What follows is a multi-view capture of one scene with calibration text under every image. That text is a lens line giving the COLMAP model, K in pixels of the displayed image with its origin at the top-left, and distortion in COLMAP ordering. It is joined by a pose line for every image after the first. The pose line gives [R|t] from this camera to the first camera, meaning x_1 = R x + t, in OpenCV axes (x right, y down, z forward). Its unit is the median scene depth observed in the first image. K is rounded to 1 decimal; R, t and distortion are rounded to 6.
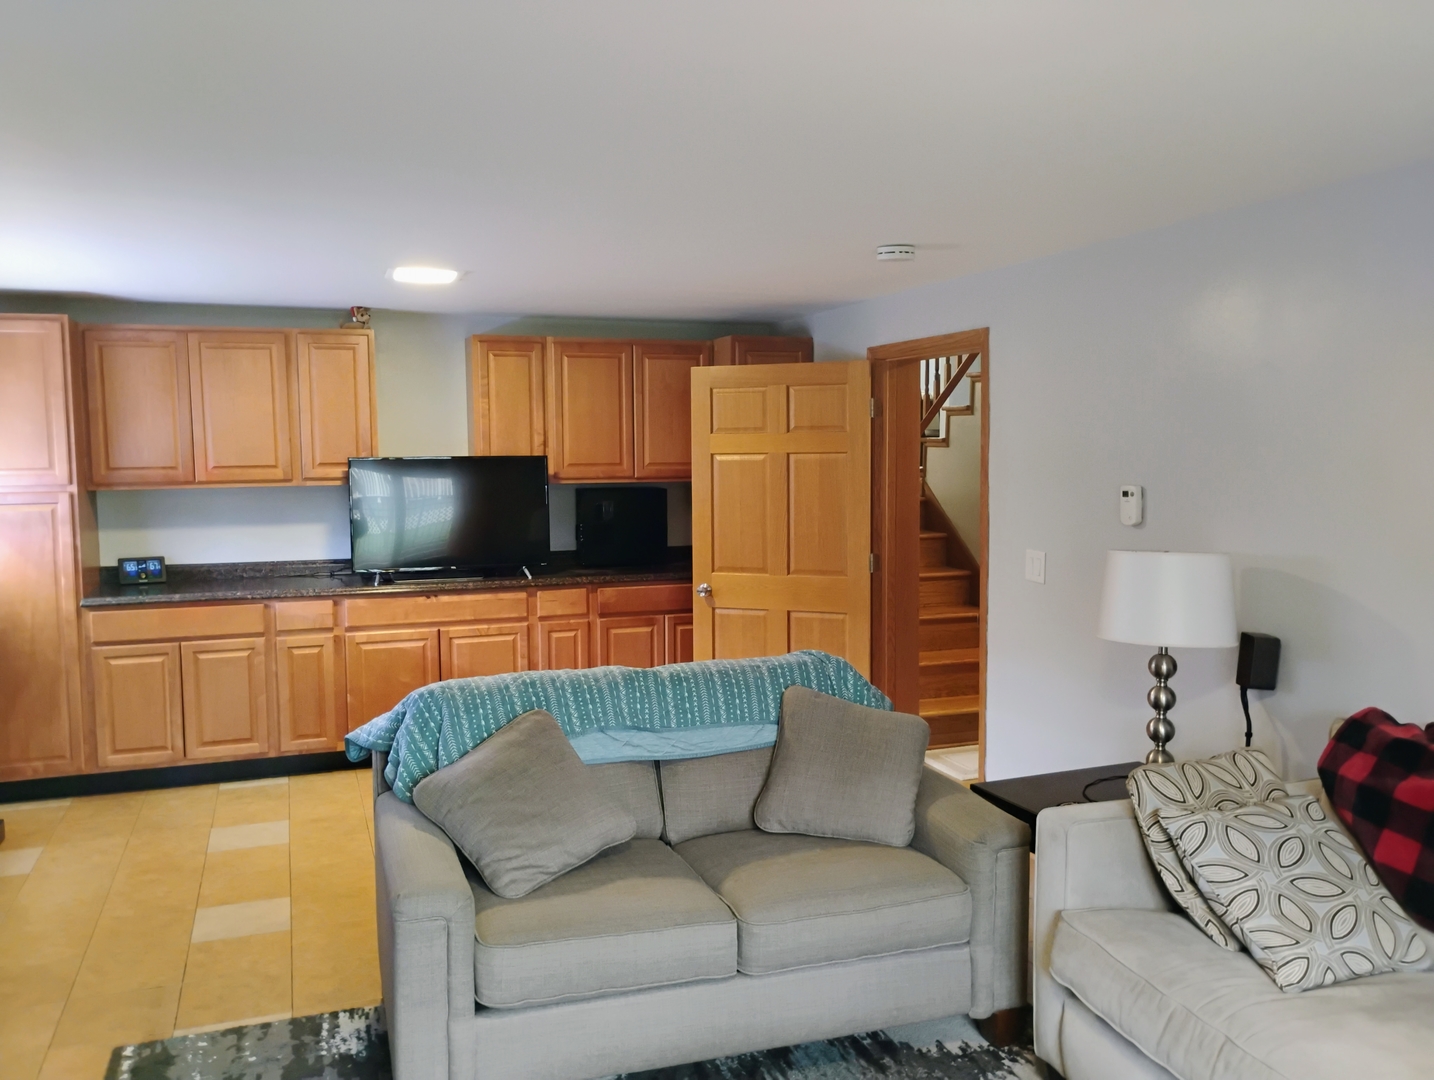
lens RADIAL K [[1179.0, 0, 698.2], [0, 1179.0, 539.7], [0, 0, 1]] dist [0.064396, -0.085827]
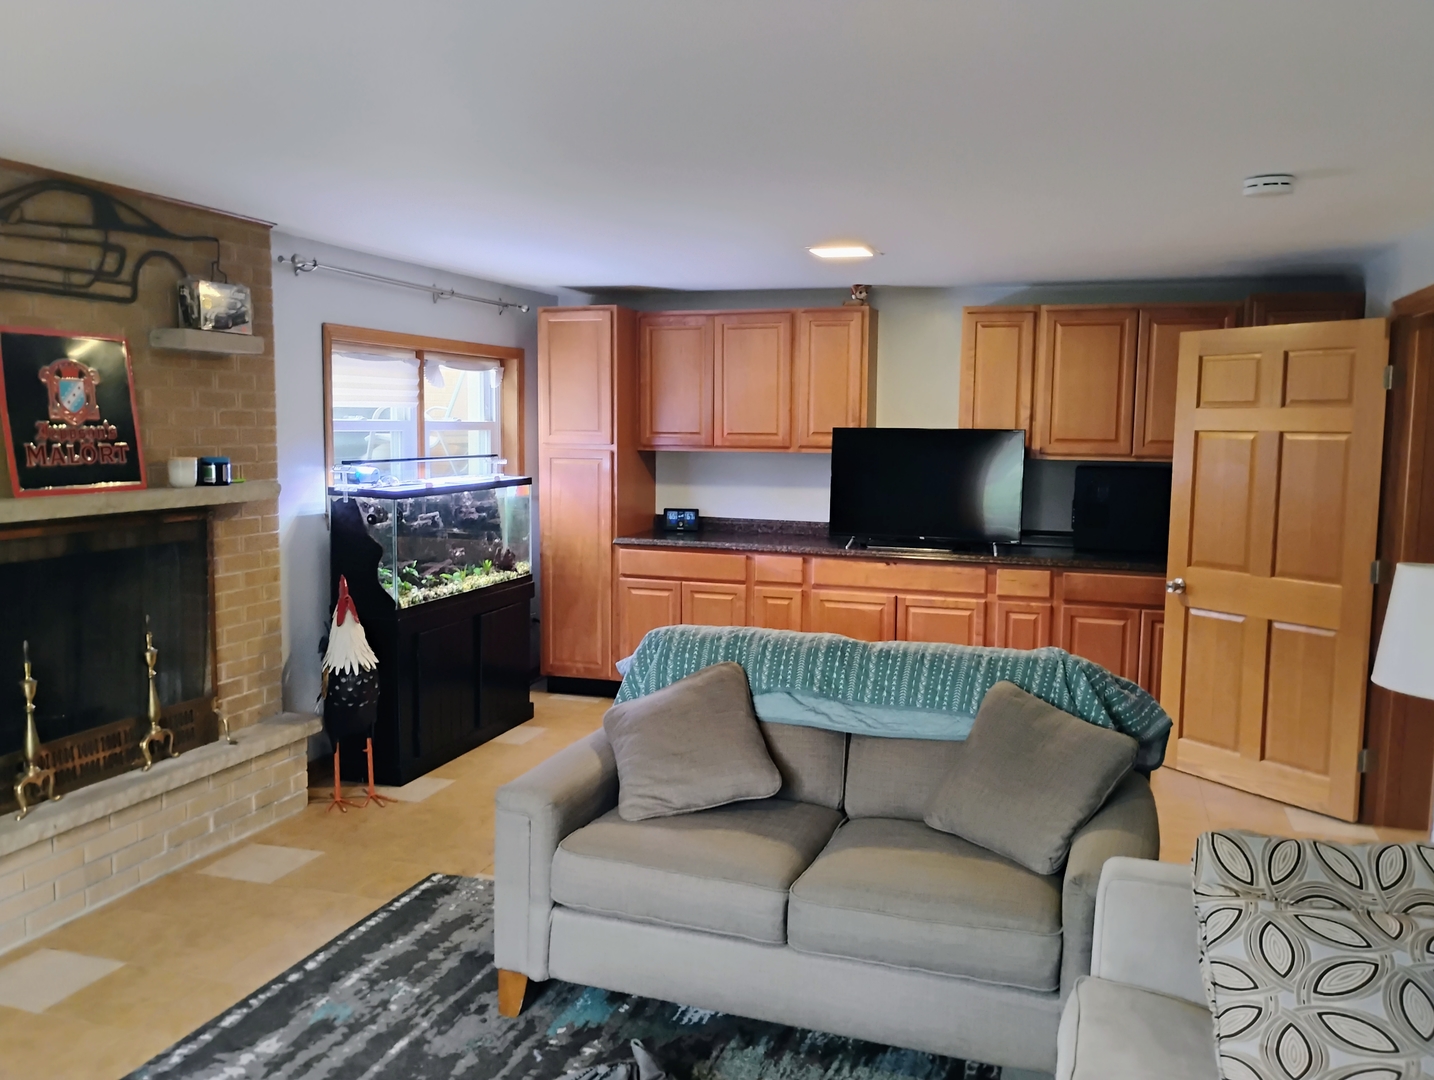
lens RADIAL K [[1179.0, 0, 698.2], [0, 1179.0, 539.7], [0, 0, 1]] dist [0.064396, -0.085827]
pose [[0.795595, 0.079612, -0.600575, 0.264411], [-0.068274, 0.996795, 0.041691, -0.004426], [0.601969, 0.007835, 0.798481, 0.076808]]
